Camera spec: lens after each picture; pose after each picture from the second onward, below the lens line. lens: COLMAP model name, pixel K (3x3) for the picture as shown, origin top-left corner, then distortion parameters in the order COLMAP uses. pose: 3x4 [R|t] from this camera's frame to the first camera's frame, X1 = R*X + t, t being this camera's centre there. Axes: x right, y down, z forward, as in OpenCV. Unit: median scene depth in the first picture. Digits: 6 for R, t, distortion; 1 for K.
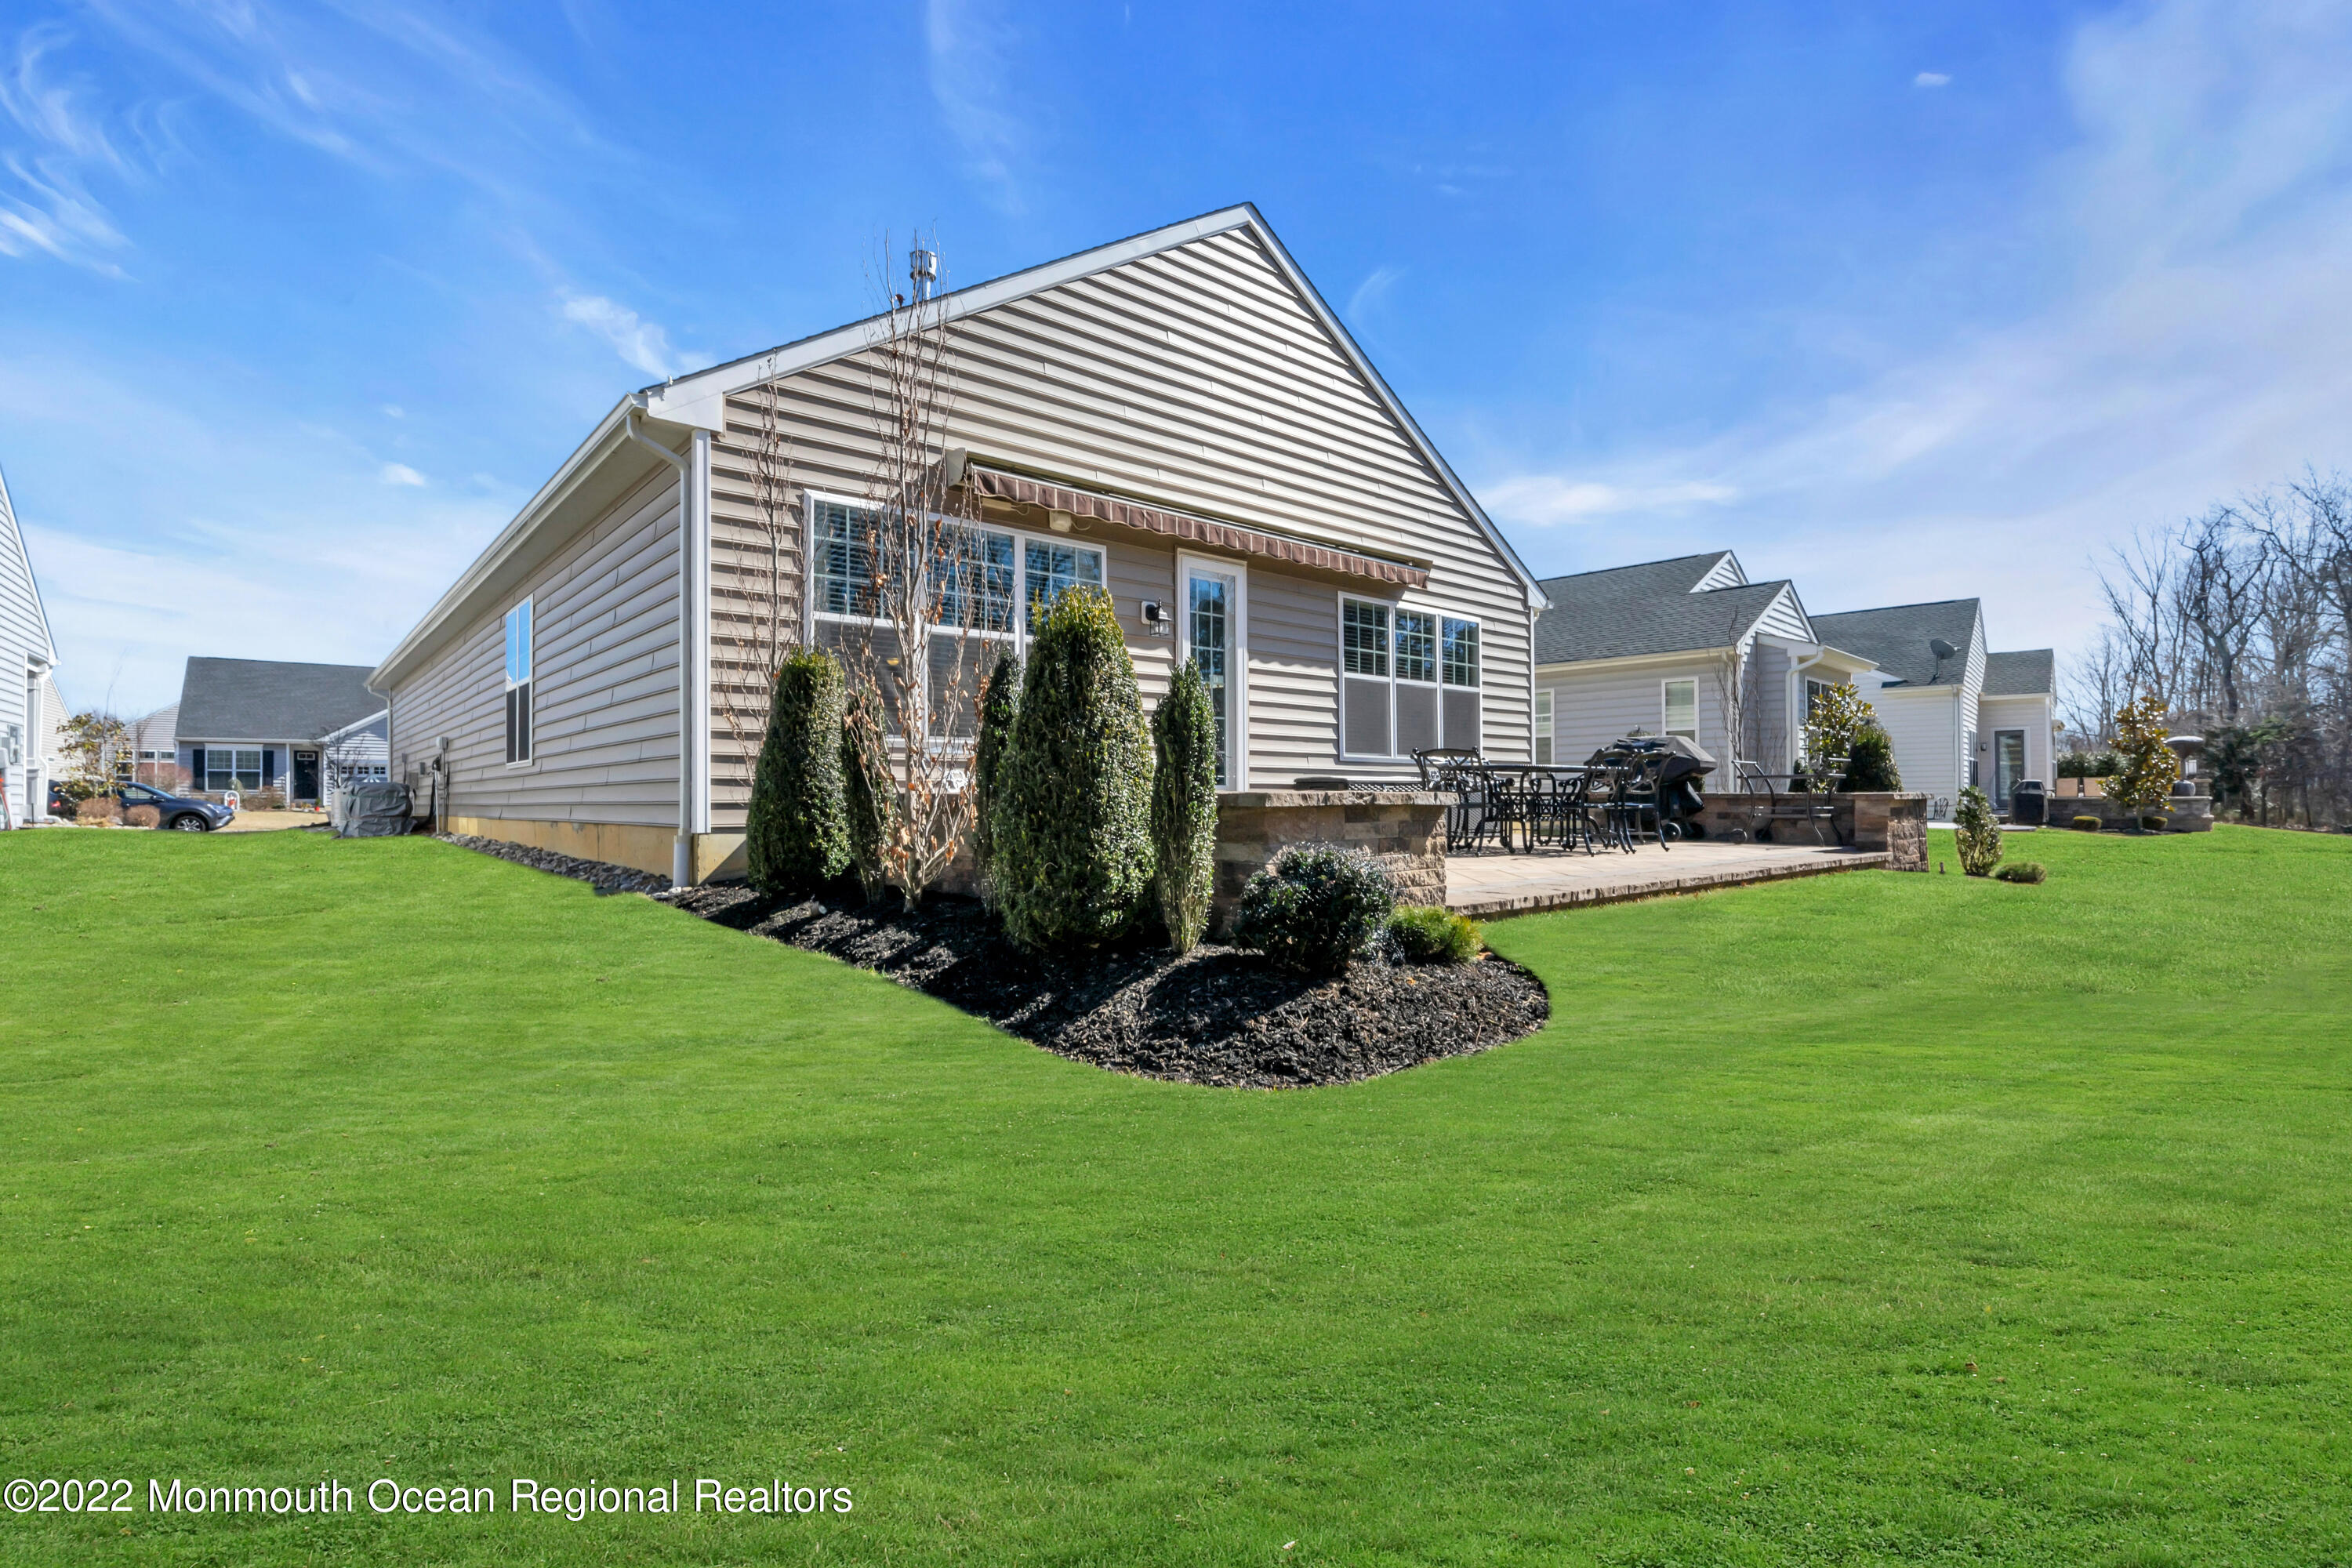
lens RADIAL K [[1057.8, 0, 1158.1], [0, 1057.8, 791.5], [0, 0, 1]] dist [-0.002563, 0.000408]
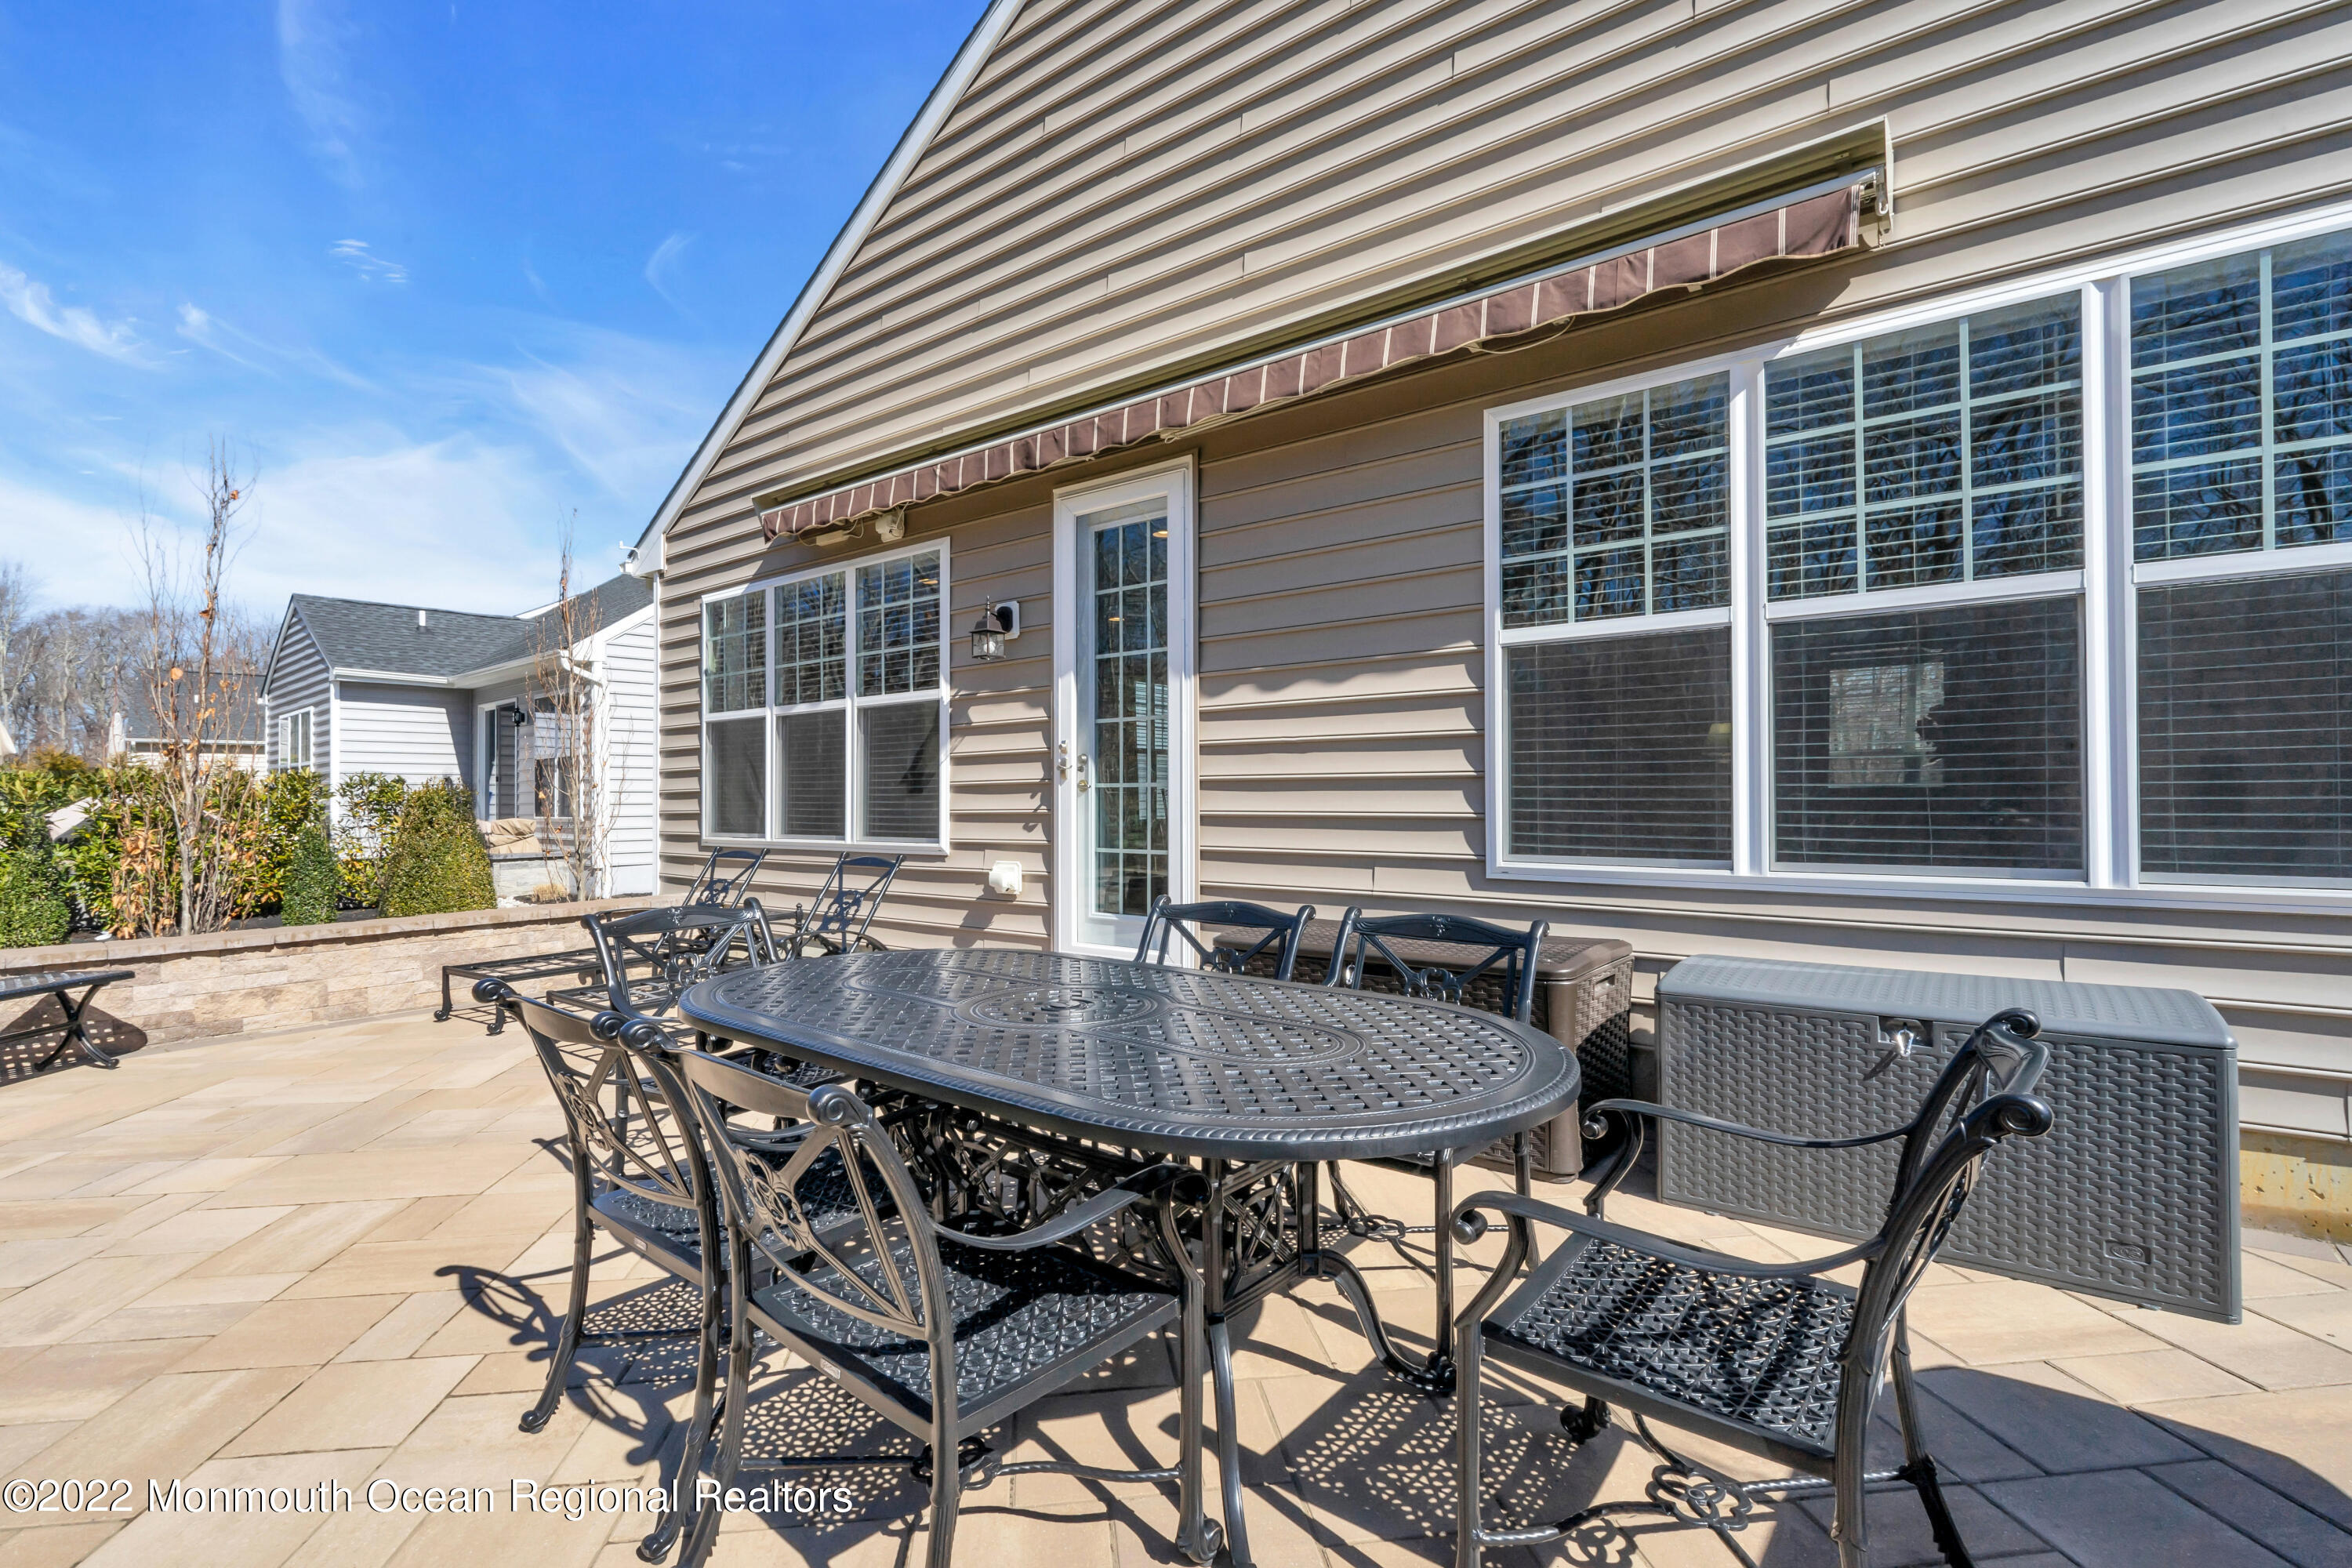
lens RADIAL K [[1057.8, 0, 1158.1], [0, 1057.8, 791.5], [0, 0, 1]] dist [-0.002563, 0.000408]
pose [[0.191199, -0.003357, -0.981545, 0.509436], [0.007651, 0.999969, -0.001930, -0.059052], [0.981521, -0.007141, 0.191219, 0.824962]]
